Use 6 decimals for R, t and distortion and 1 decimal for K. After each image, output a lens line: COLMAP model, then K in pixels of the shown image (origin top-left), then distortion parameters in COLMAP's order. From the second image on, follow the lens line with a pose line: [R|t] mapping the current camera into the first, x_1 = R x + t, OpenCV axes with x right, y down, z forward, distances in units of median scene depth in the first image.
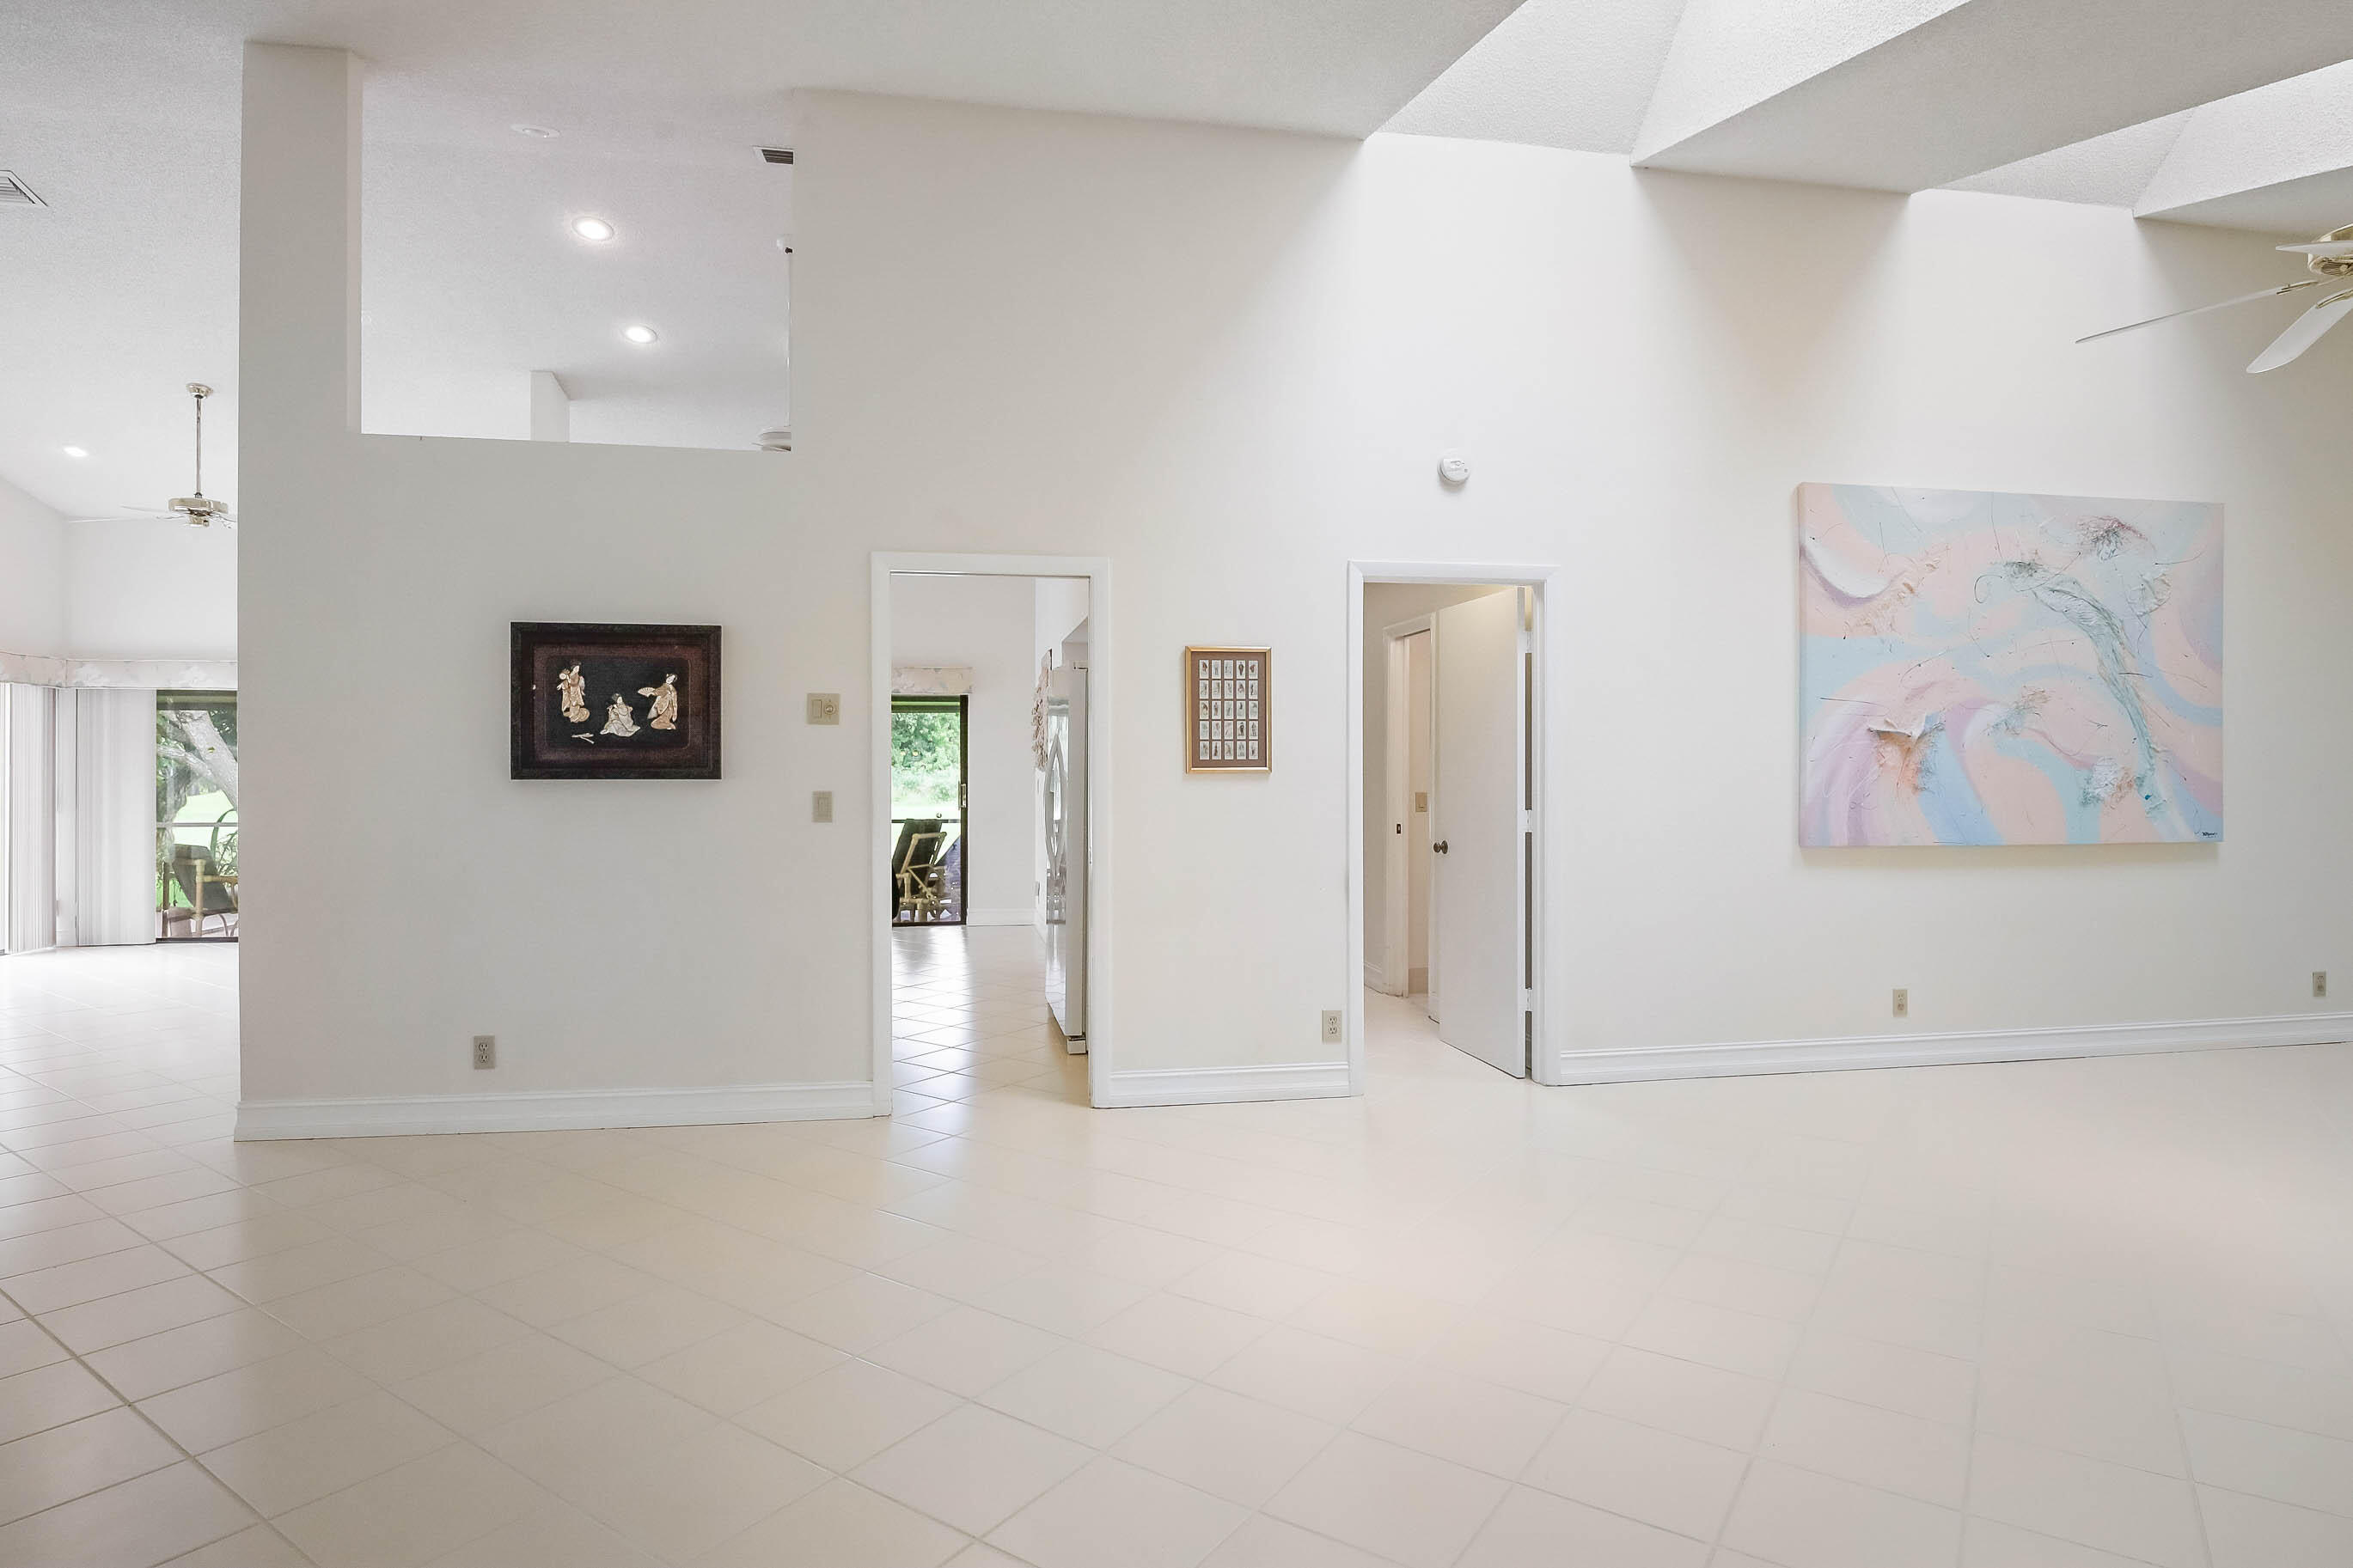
lens RADIAL K [[1270.9, 0, 1166.0], [0, 1270.9, 766.5], [0, 0, 1]] dist [-0.003668, -0.000933]
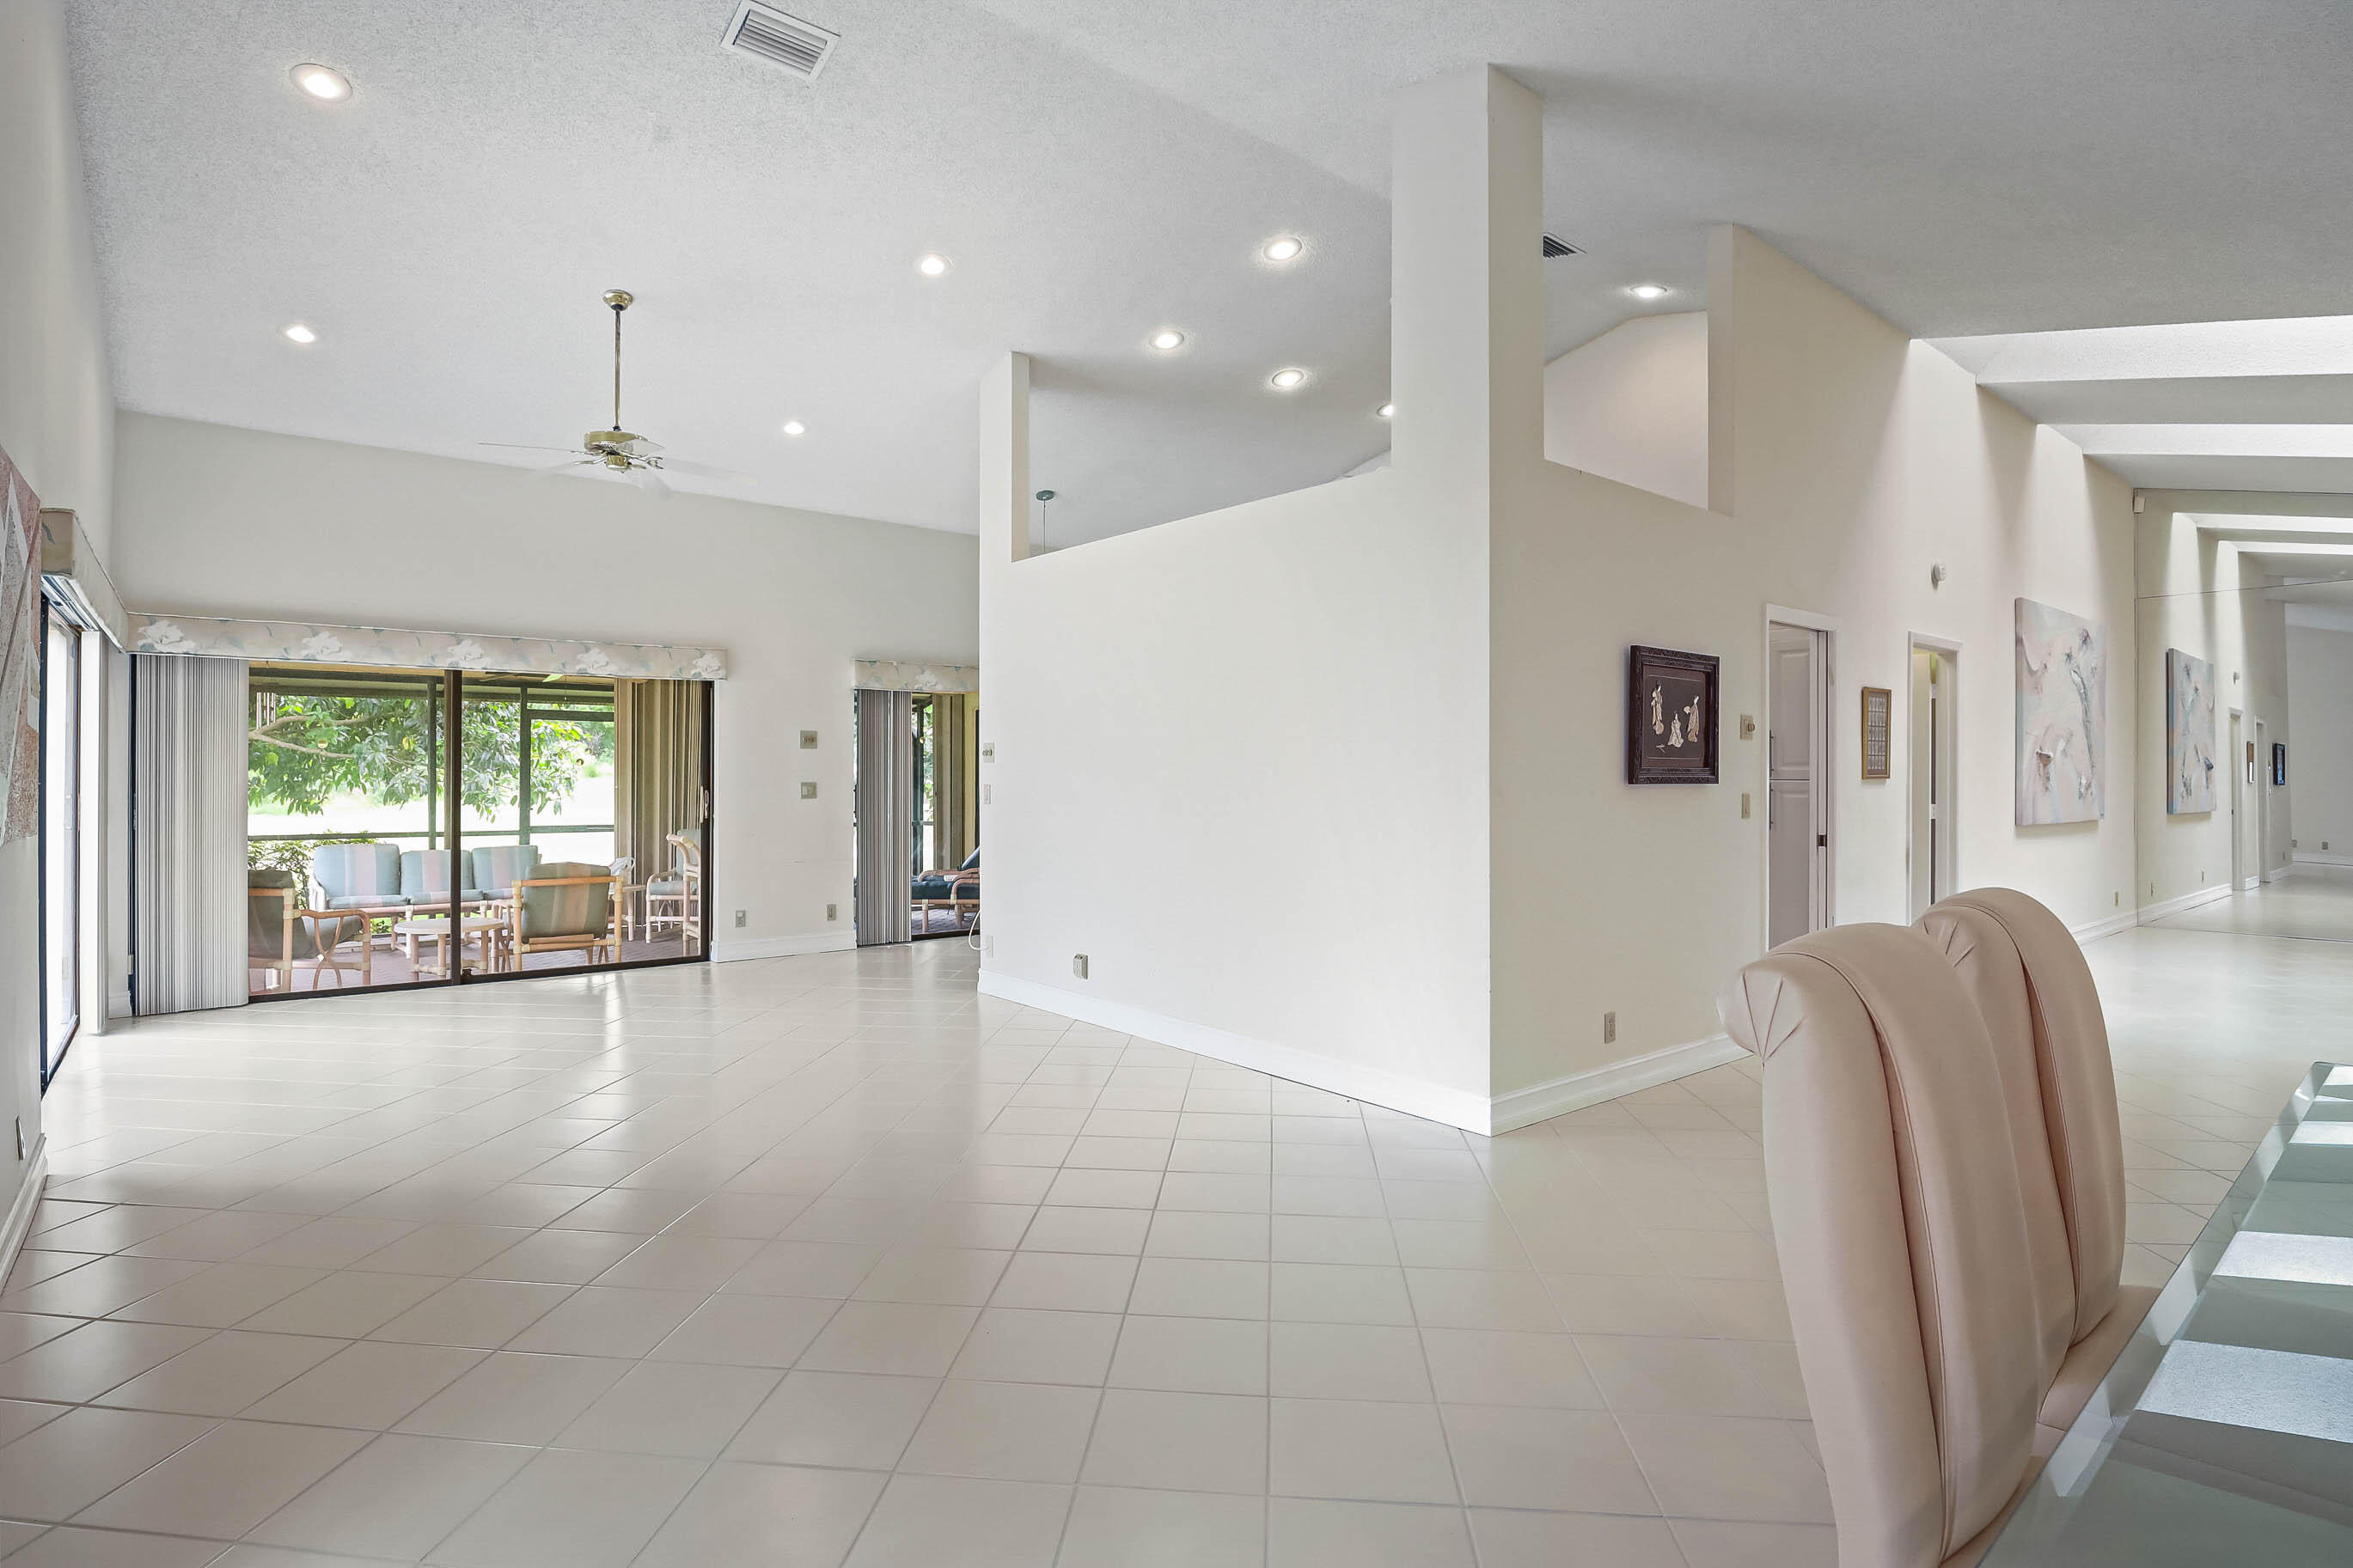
lens RADIAL K [[1167.4, 0, 1176.5], [0, 1167.4, 784.0], [0, 0, 1]] dist [-0.002019, -0.000499]
pose [[0.869679, -0.000911, 0.493616, -1.130261], [-0.005884, 0.999908, 0.012213, -0.000640], [-0.493582, -0.013526, 0.869594, 0.244956]]
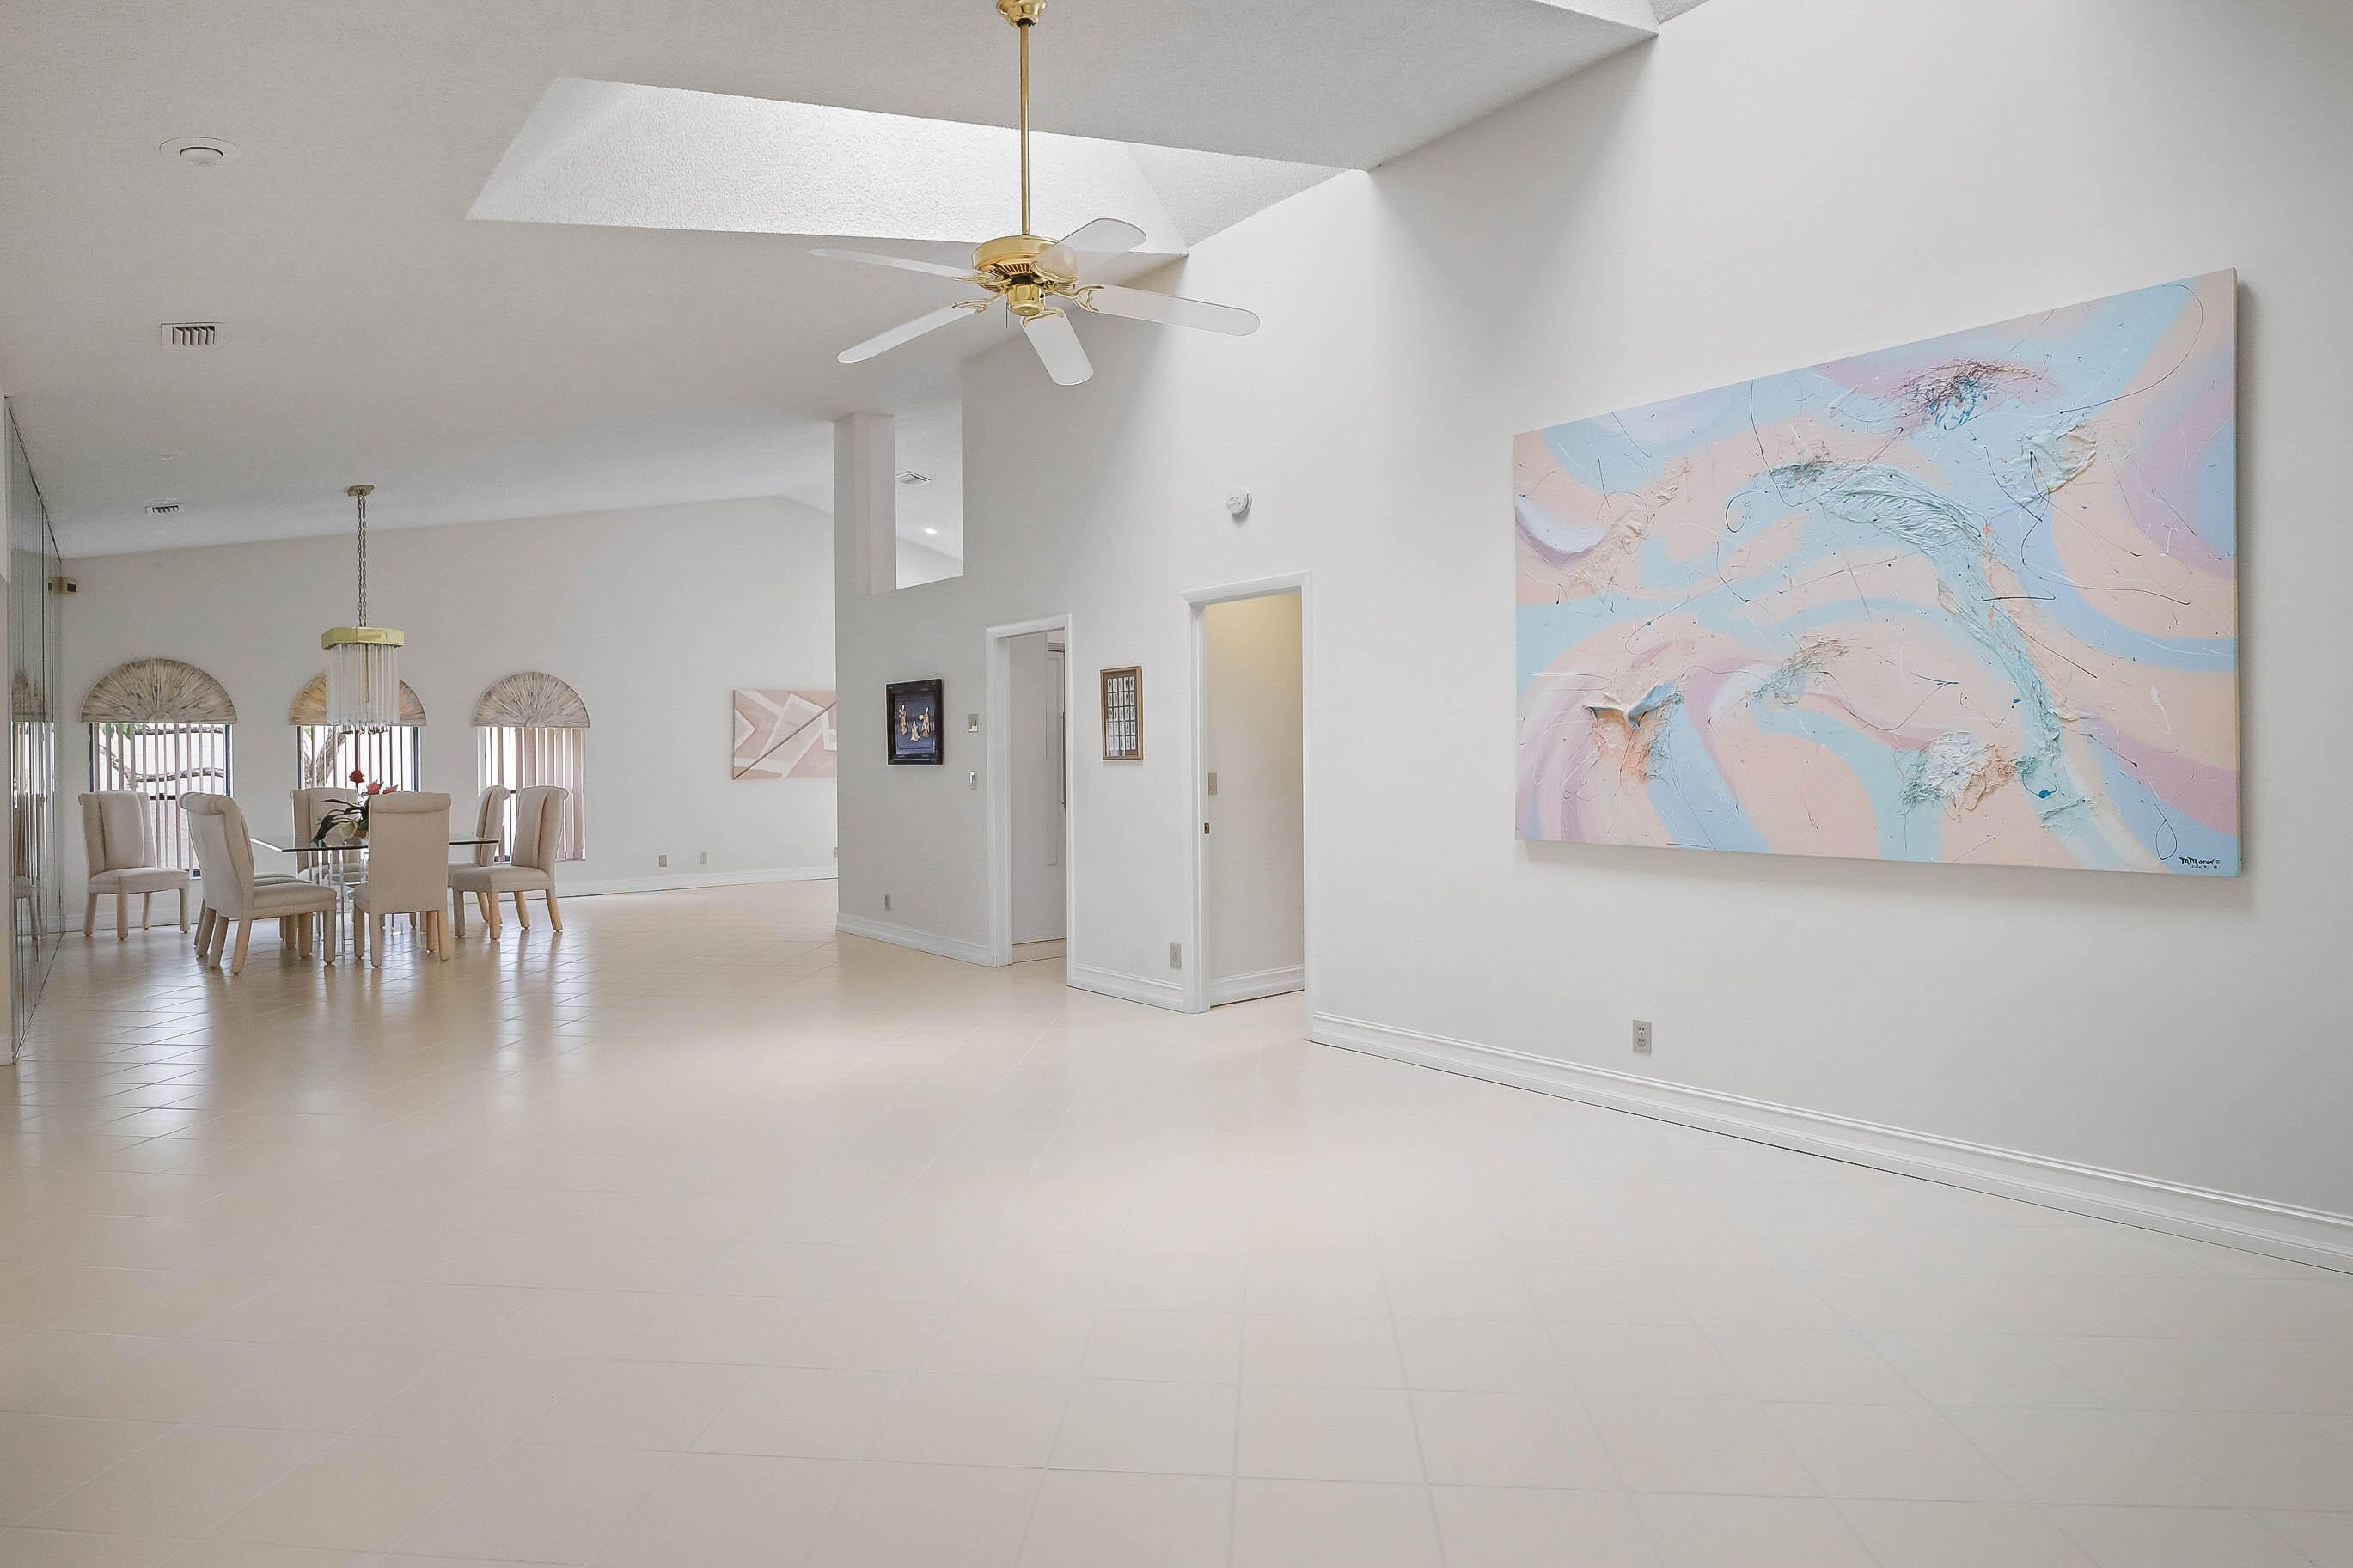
lens RADIAL K [[1273.9, 0, 1138.3], [0, 1273.9, 744.8], [0, 0, 1]] dist [0.004911, -0.000389]
pose [[0.476607, -0.011660, -0.879039, 1.154923], [0.015524, 0.999868, -0.004846, -0.003582], [0.878980, -0.011337, 0.476725, 0.325884]]
